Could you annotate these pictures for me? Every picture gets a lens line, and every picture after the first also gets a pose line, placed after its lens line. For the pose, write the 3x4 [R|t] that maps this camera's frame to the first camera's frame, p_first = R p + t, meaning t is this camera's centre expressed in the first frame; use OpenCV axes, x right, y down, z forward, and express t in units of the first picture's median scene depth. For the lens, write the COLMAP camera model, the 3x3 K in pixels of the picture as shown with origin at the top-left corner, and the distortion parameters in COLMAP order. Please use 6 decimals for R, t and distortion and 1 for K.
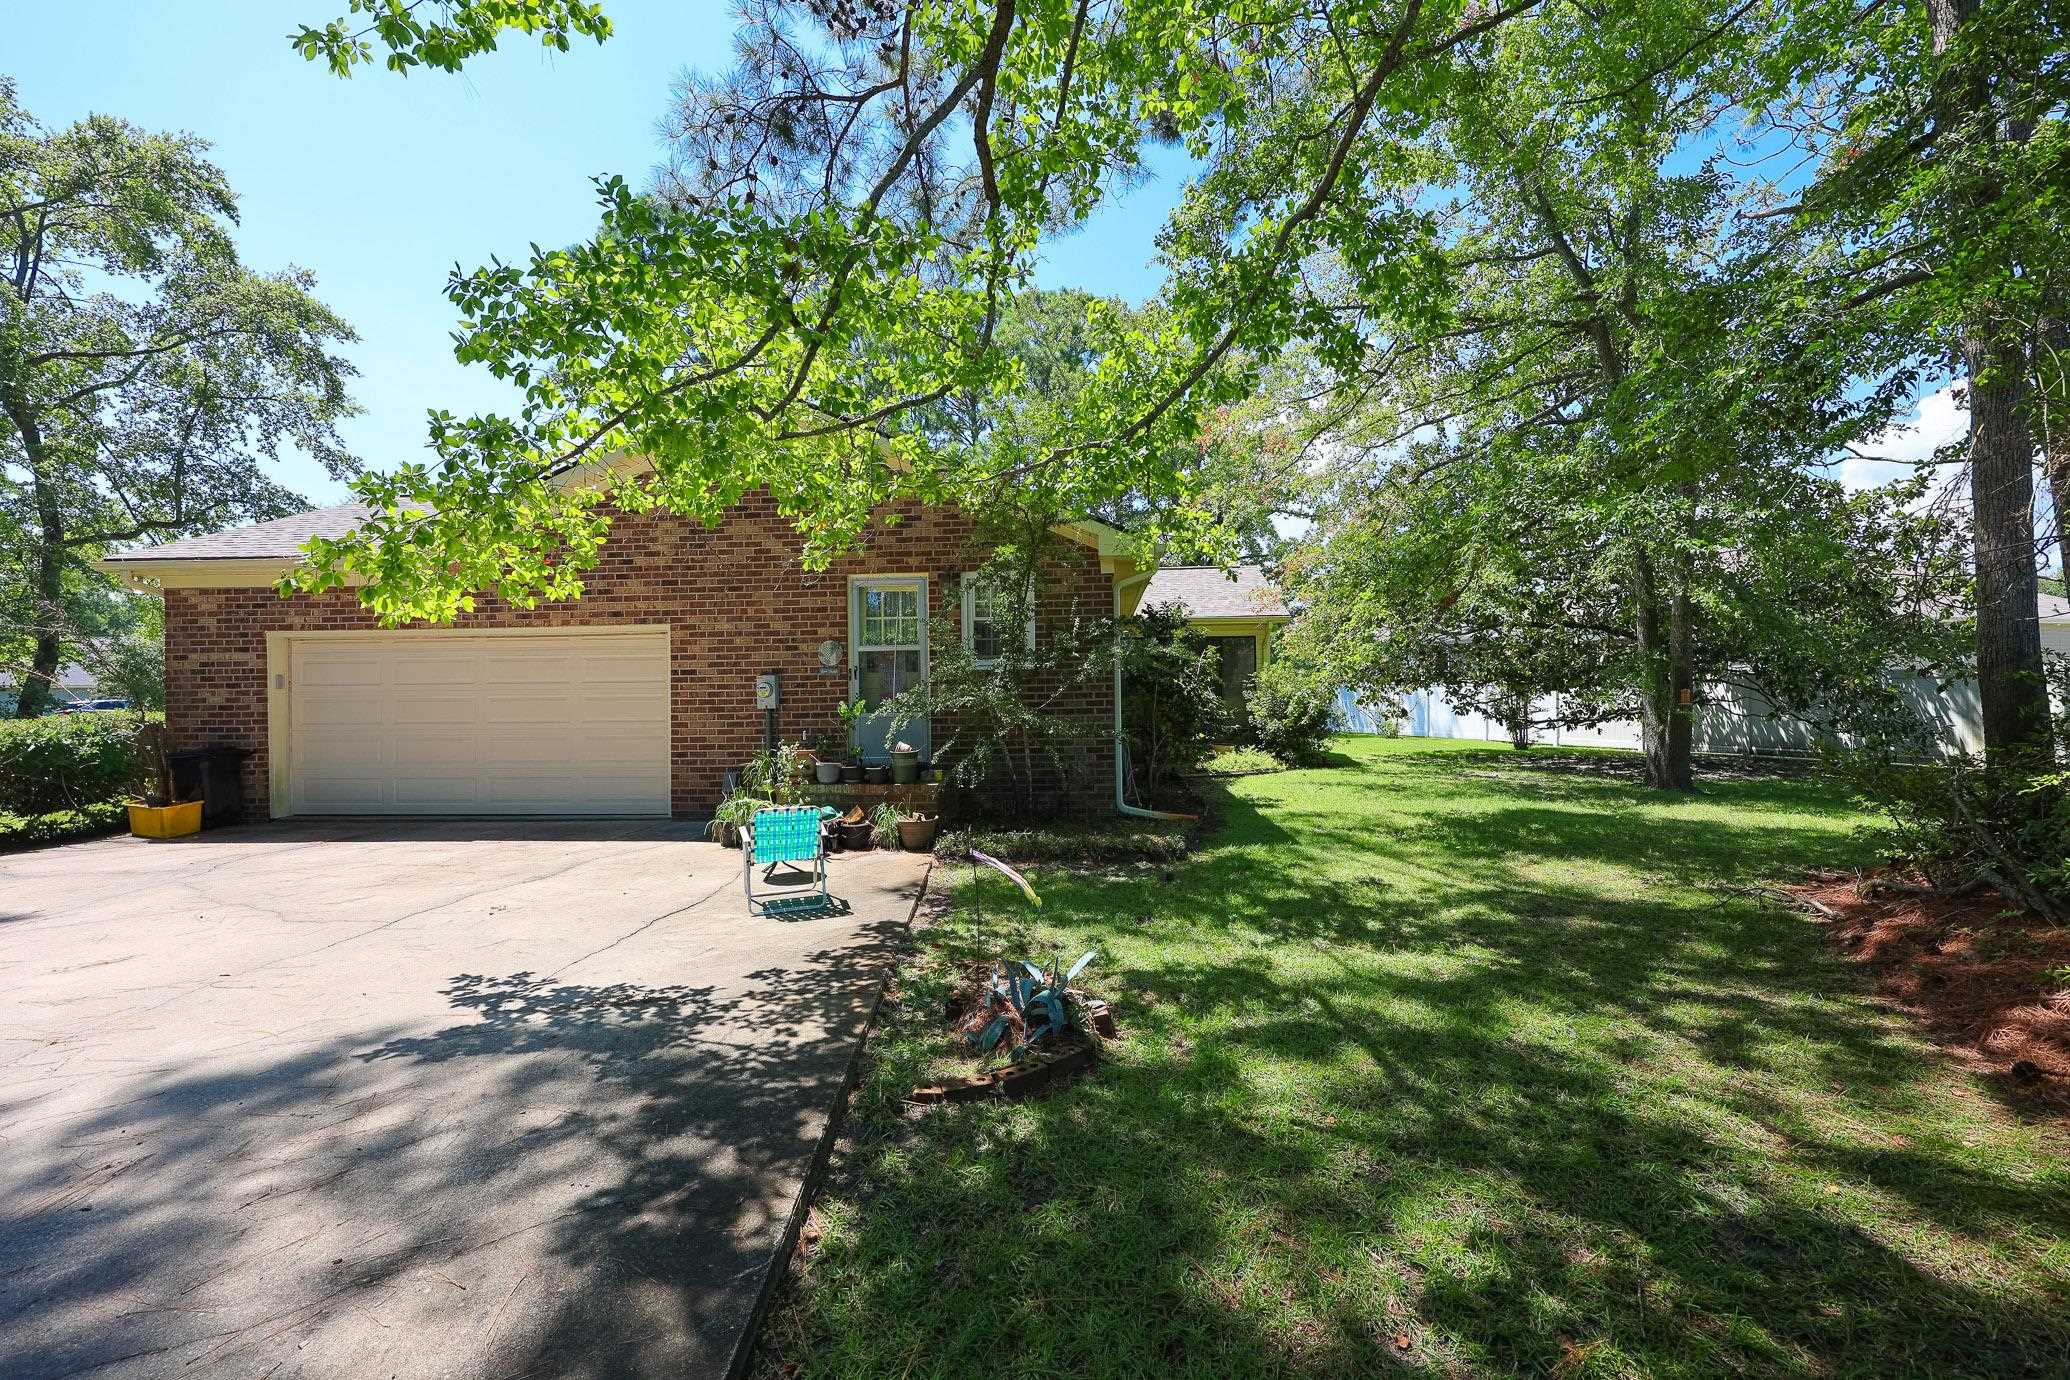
lens RADIAL K [[876.8, 0, 949.3], [0, 876.8, 718.1], [0, 0, 1]] dist [-0.002853, -0.000900]
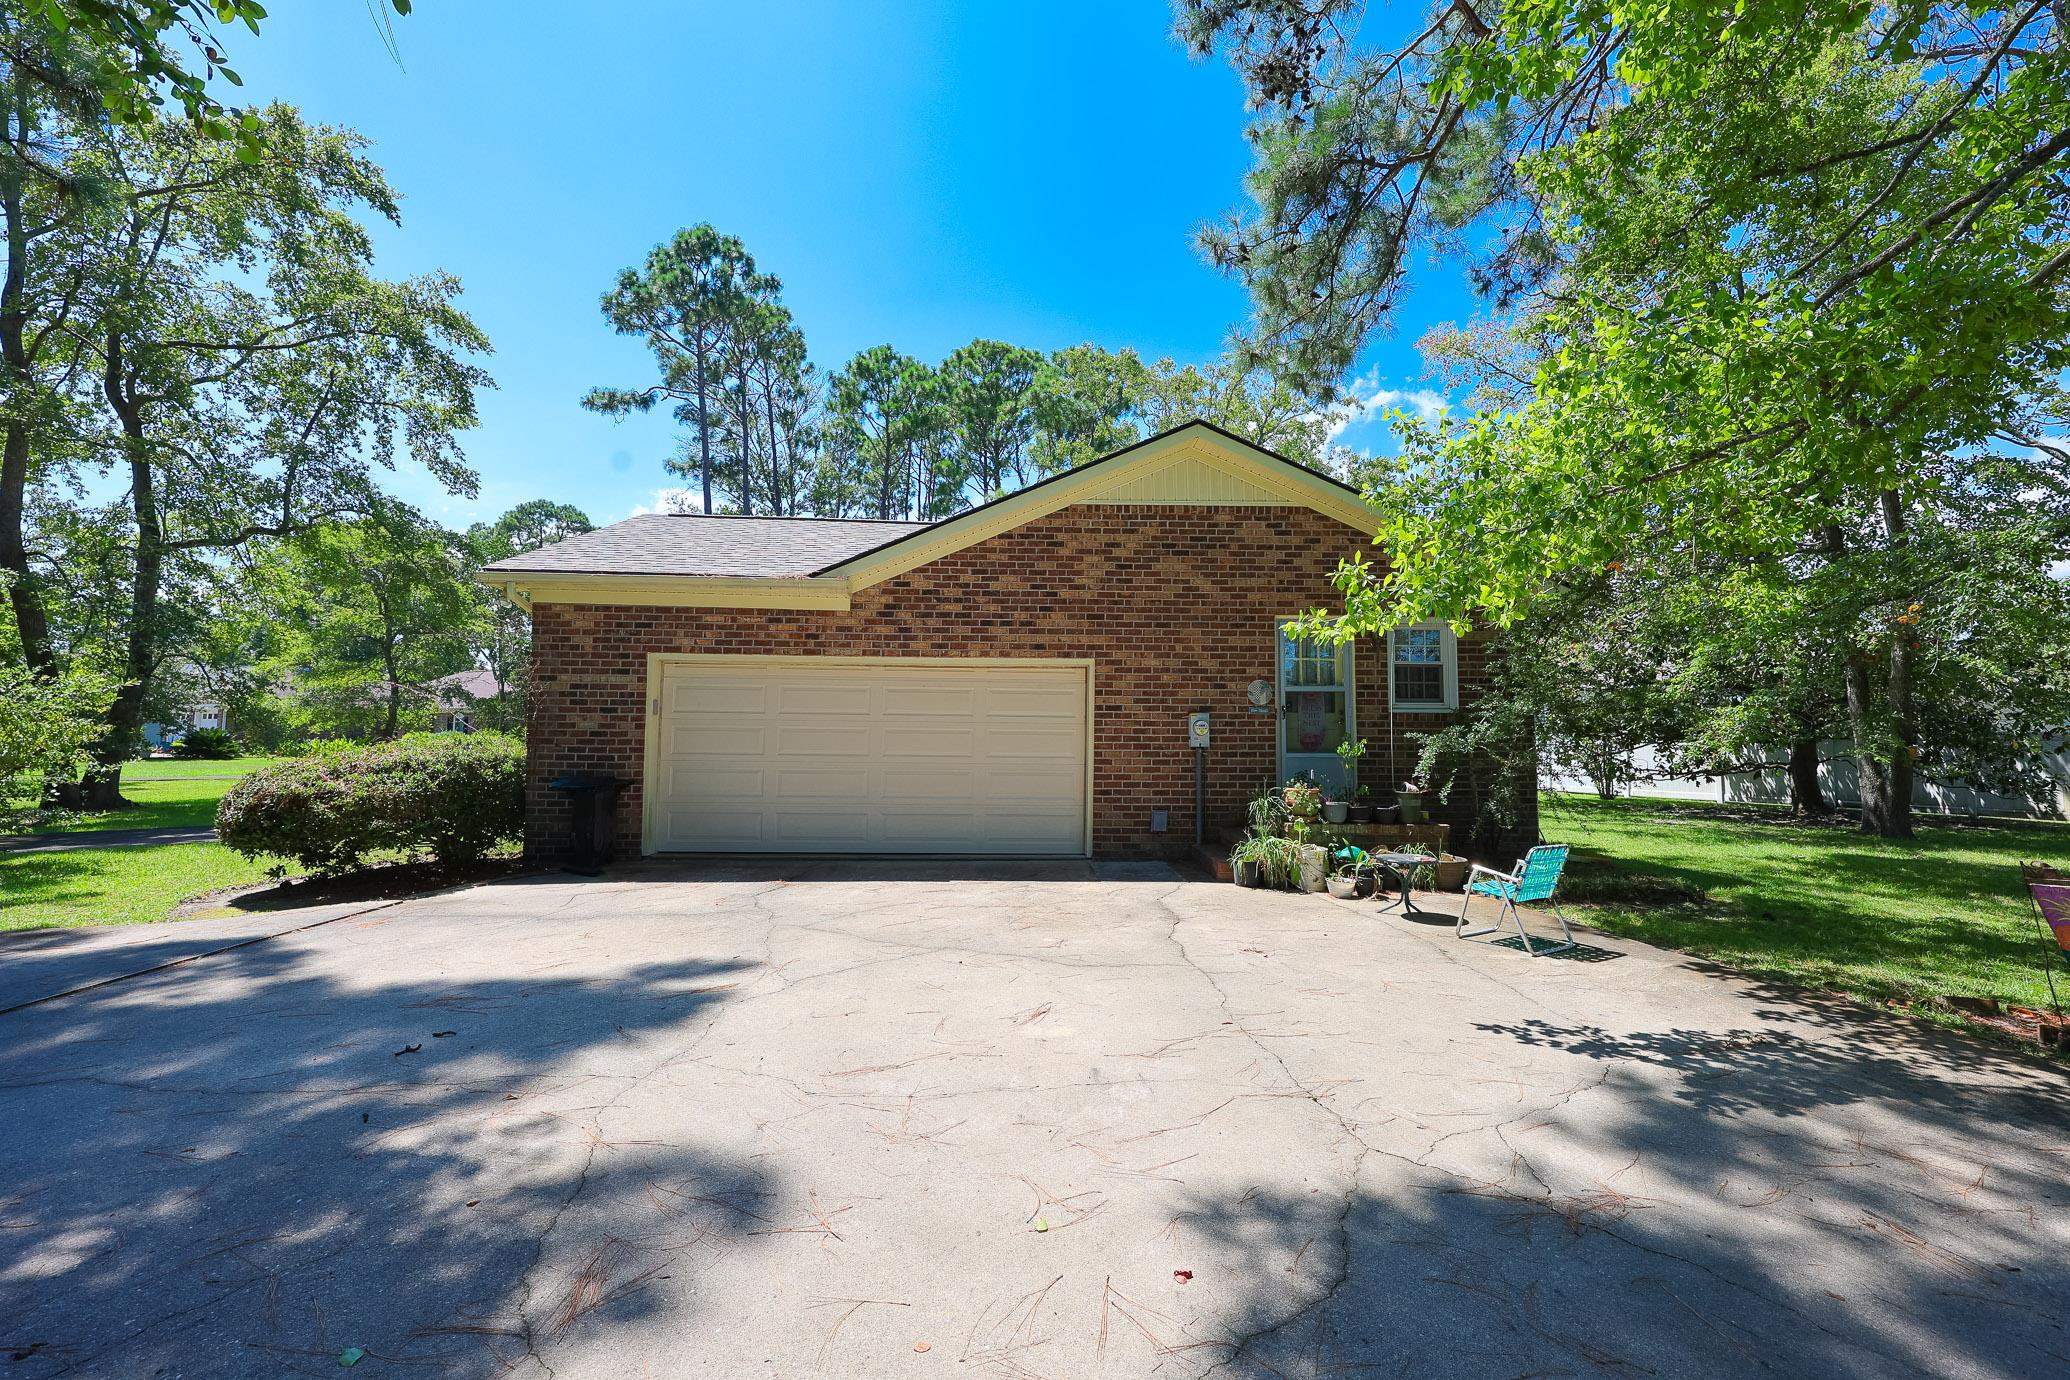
lens RADIAL K [[876.8, 0, 1029.7], [0, 876.8, 694.4], [0, 0, 1]] dist [-0.002853, -0.000900]
pose [[0.993589, 0.026327, 0.109946, -0.497251], [-0.018055, 0.996977, -0.075564, 0.008086], [-0.111603, 0.073095, 0.991061, 0.039138]]
